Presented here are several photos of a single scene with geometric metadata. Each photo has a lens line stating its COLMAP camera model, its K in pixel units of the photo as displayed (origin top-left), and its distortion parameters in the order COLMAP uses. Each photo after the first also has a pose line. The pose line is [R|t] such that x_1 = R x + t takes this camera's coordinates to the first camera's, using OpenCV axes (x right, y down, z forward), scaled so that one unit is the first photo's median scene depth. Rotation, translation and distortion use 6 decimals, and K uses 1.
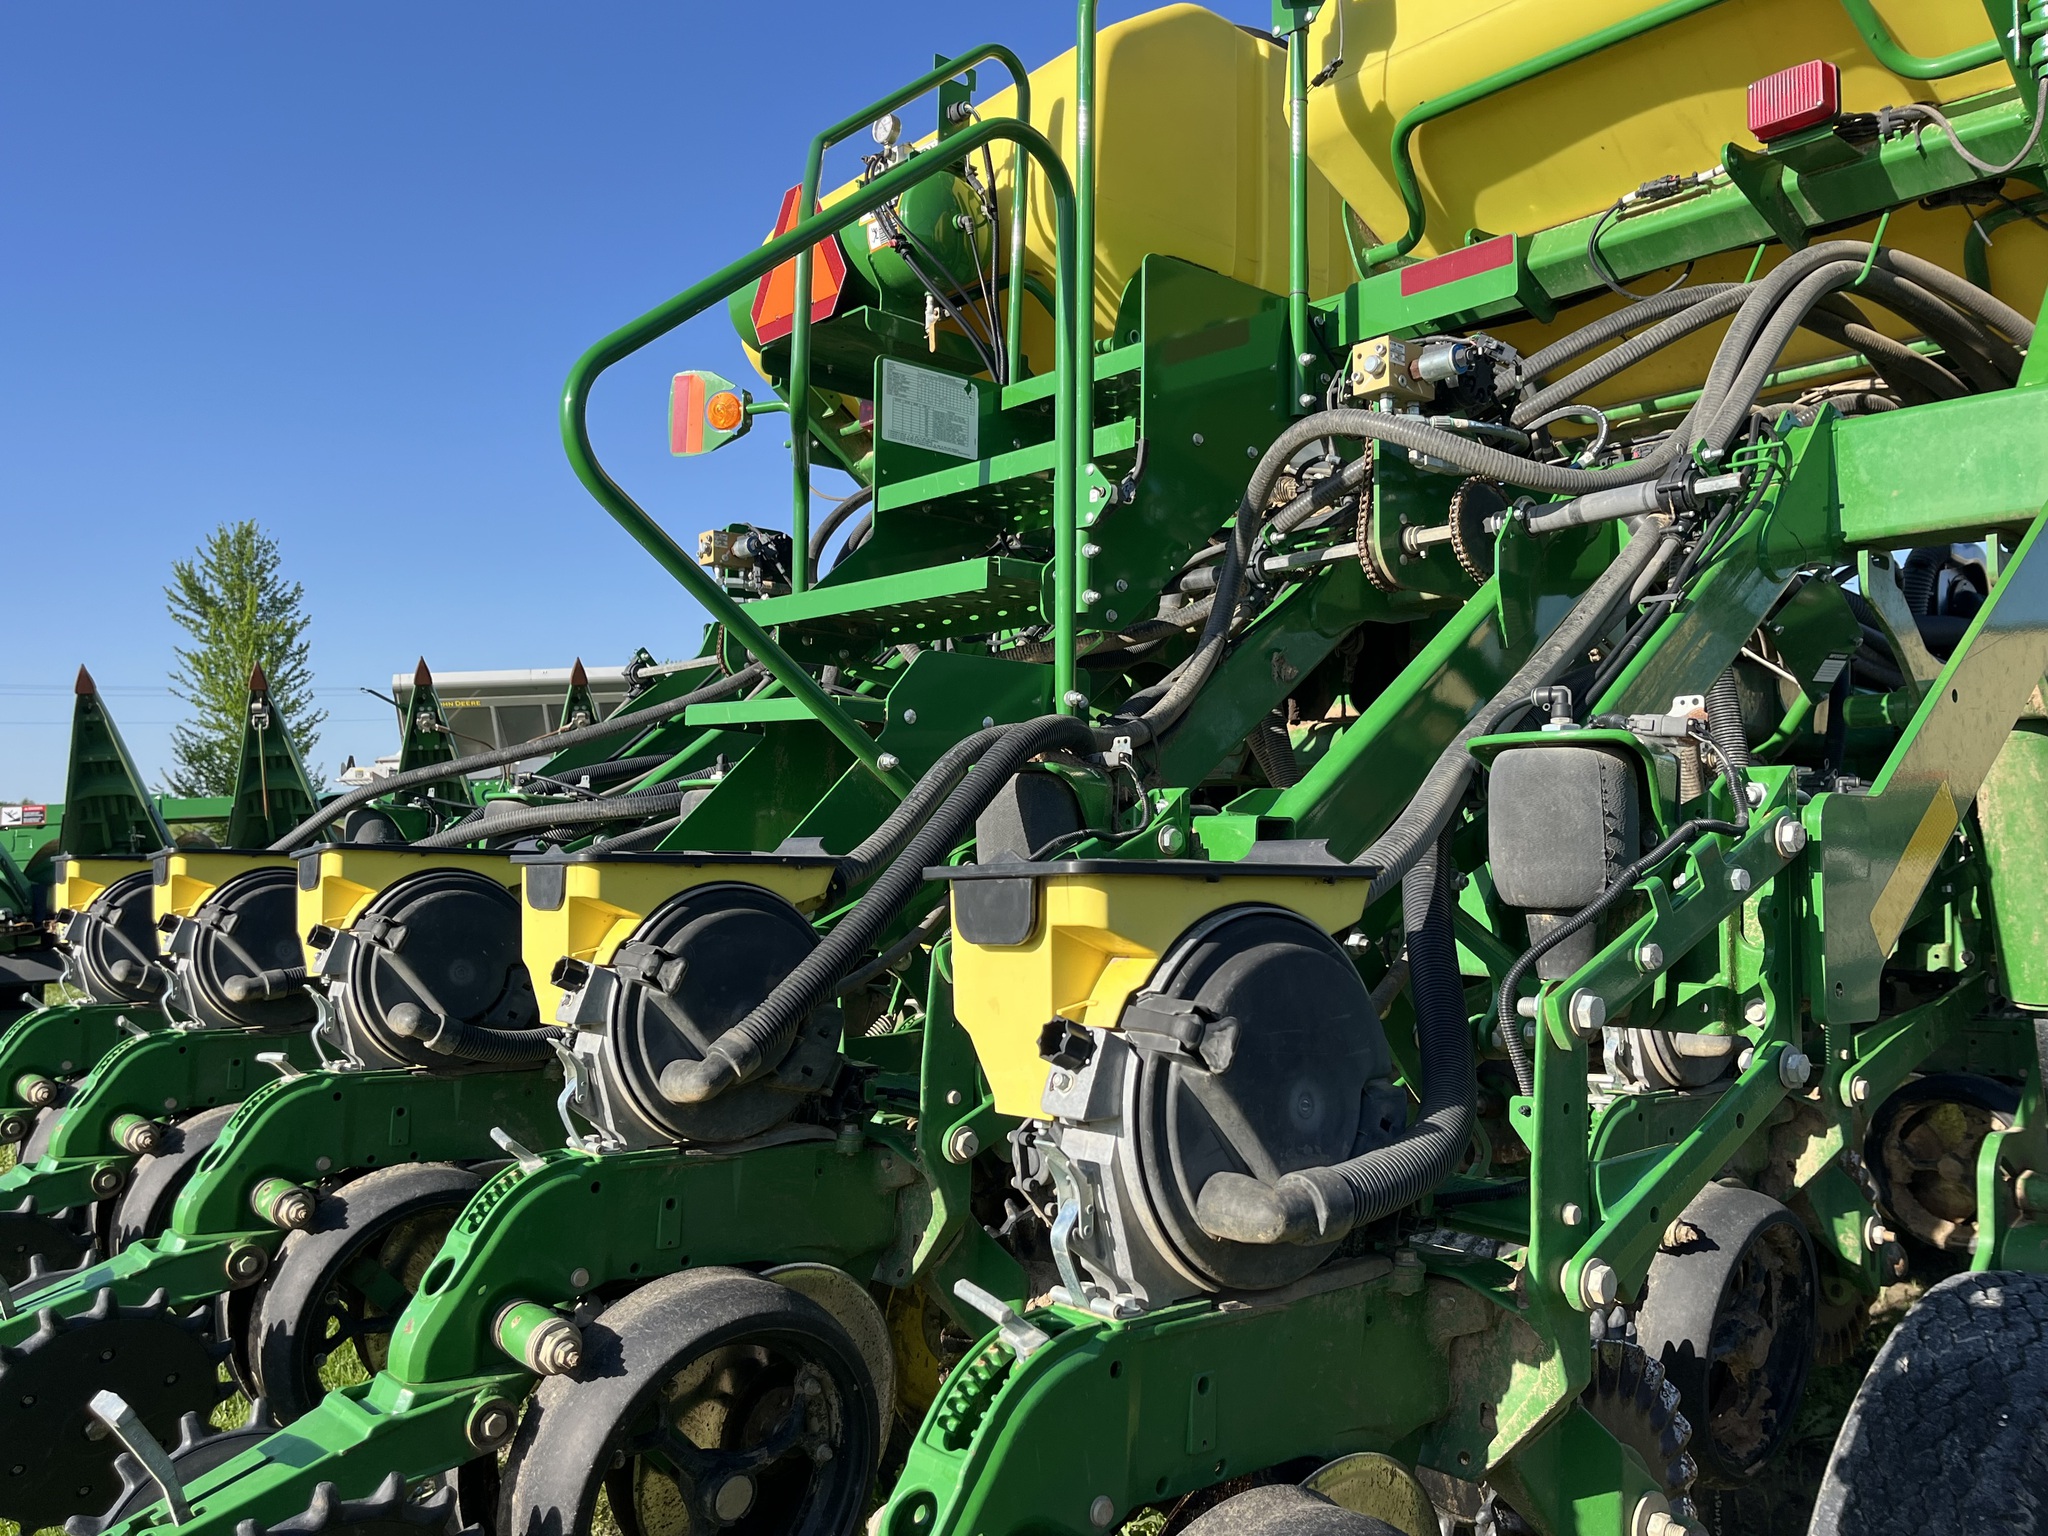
lens RADIAL K [[1504.1, 0, 1031.5], [0, 1504.1, 774.0], [0, 0, 1]] dist [0.031660, -0.016058]
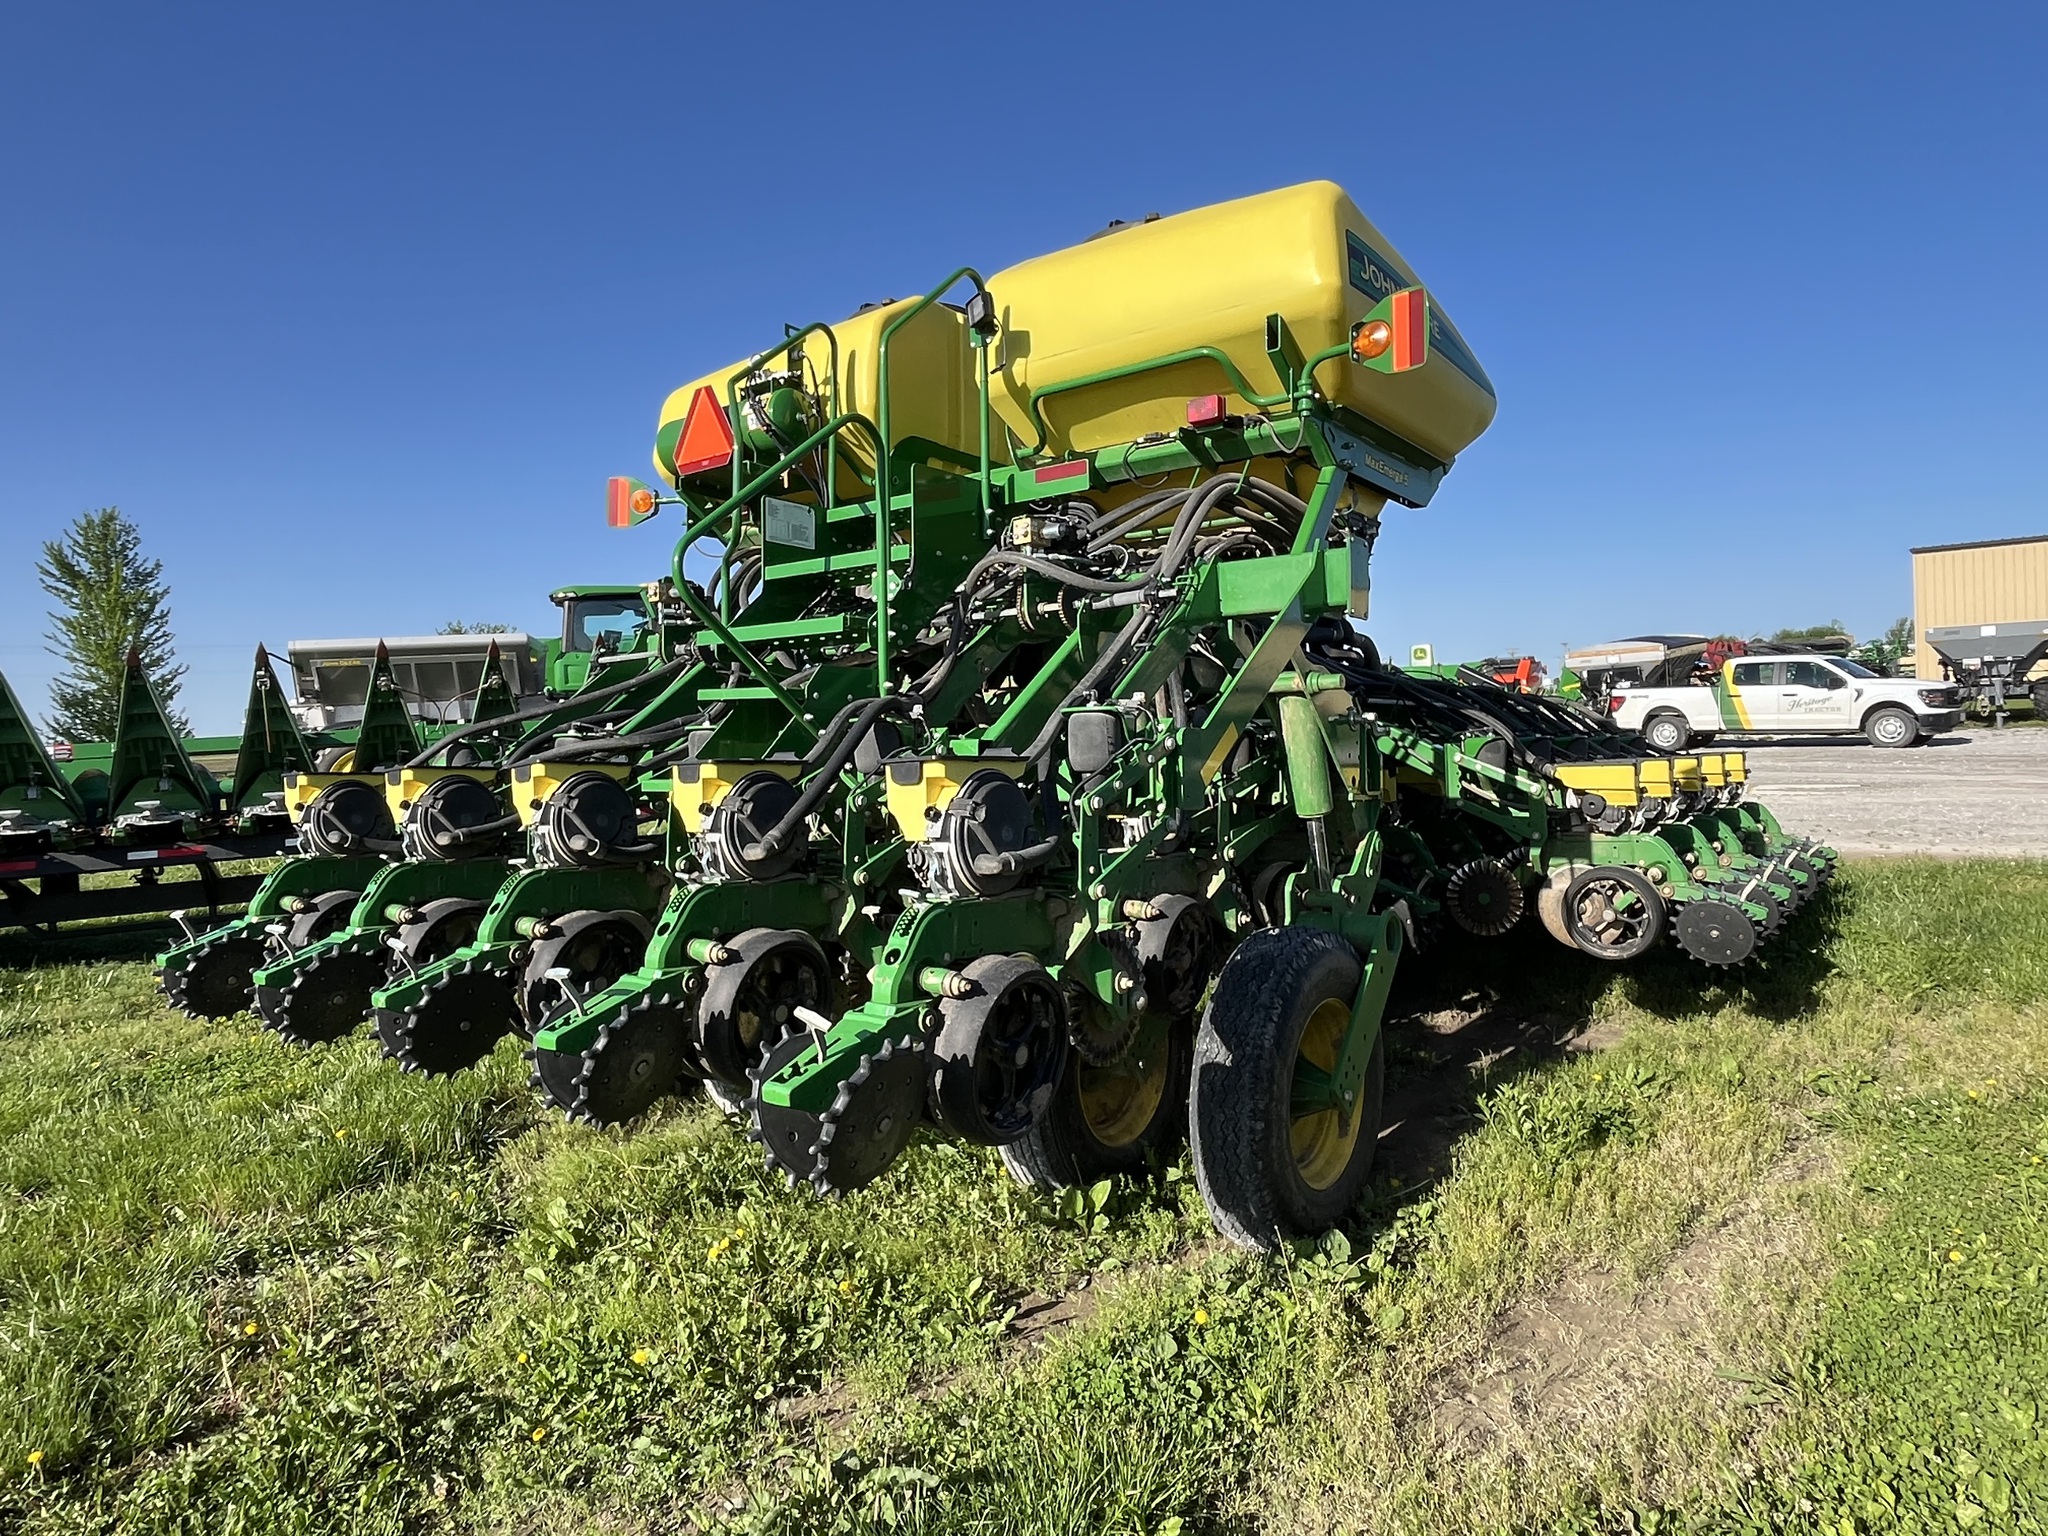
lens RADIAL K [[1931.5, 0, 1026.5], [0, 1931.5, 762.6], [0, 0, 1]] dist [0.003403, 0.000000]
pose [[0.973761, -0.020280, 0.226670, -0.406451], [0.010835, 0.999023, 0.042834, -0.056501], [-0.227317, -0.039254, 0.973029, -1.722448]]
